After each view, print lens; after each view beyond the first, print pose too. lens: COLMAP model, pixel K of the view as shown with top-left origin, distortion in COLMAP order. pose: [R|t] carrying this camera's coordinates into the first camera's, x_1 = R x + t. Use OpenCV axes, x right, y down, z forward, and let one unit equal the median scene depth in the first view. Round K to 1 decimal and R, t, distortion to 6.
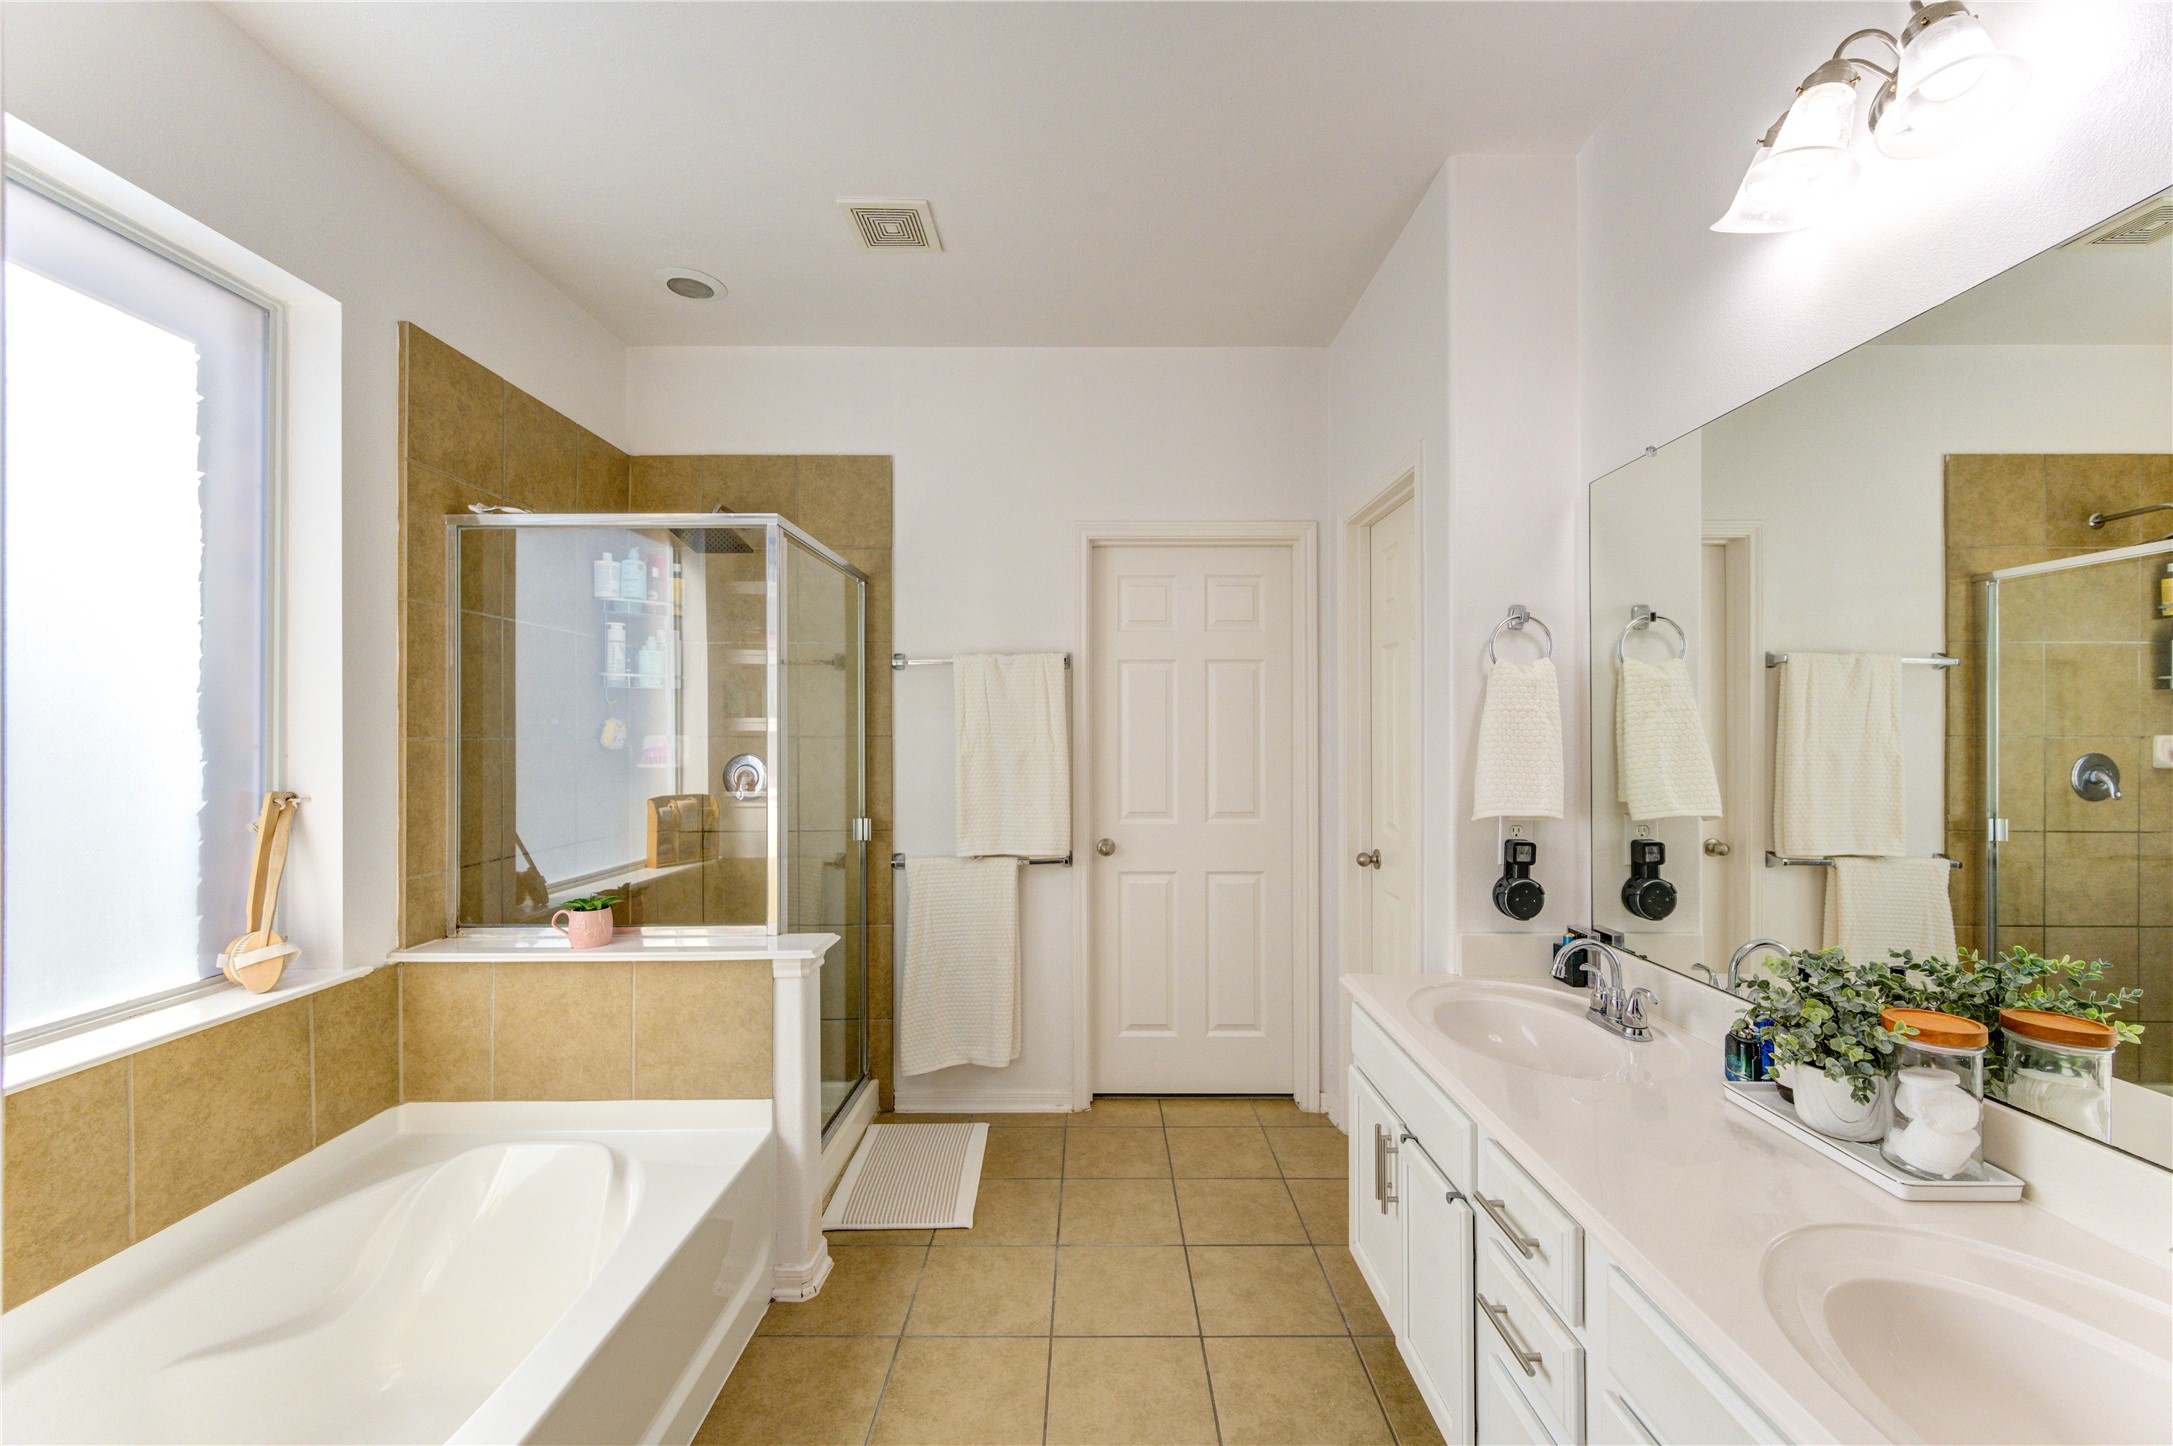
lens RADIAL K [[852.5, 0, 1093.8], [0, 852.5, 732.3], [0, 0, 1]] dist [0.000865, -0.000433]
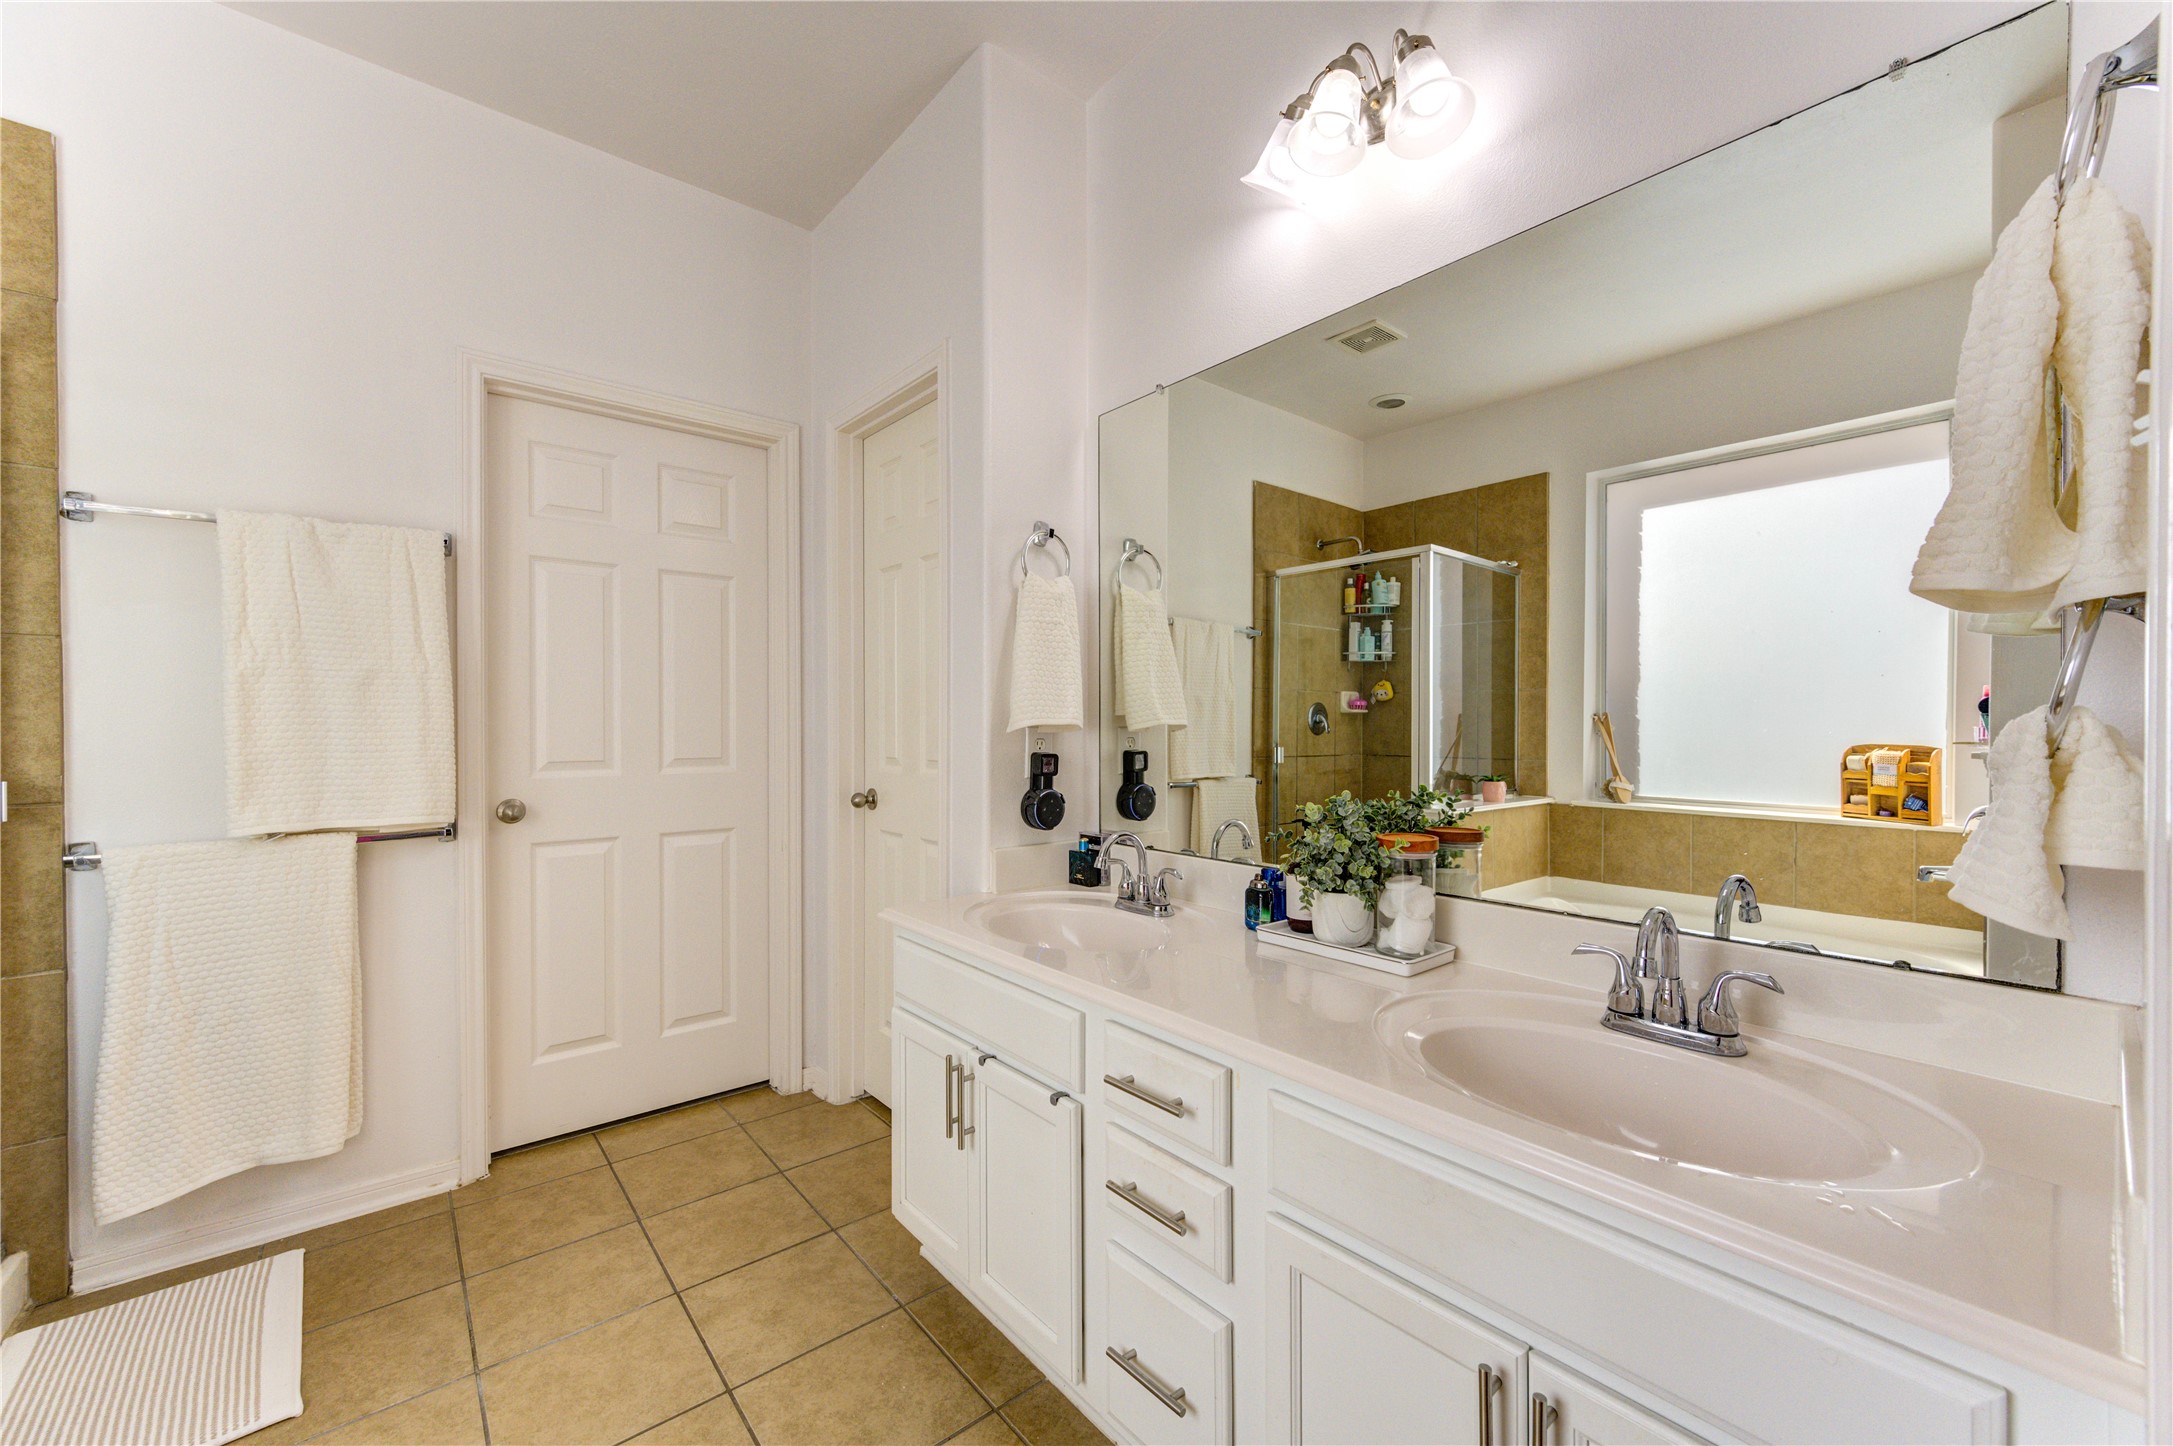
lens RADIAL K [[852.5, 0, 1093.8], [0, 852.5, 732.3], [0, 0, 1]] dist [0.000865, -0.000433]
pose [[0.763581, -0.006559, 0.645679, -0.104597], [0.001782, 0.999966, 0.008051, 0.085889], [-0.645710, -0.004997, 0.763566, 0.165245]]
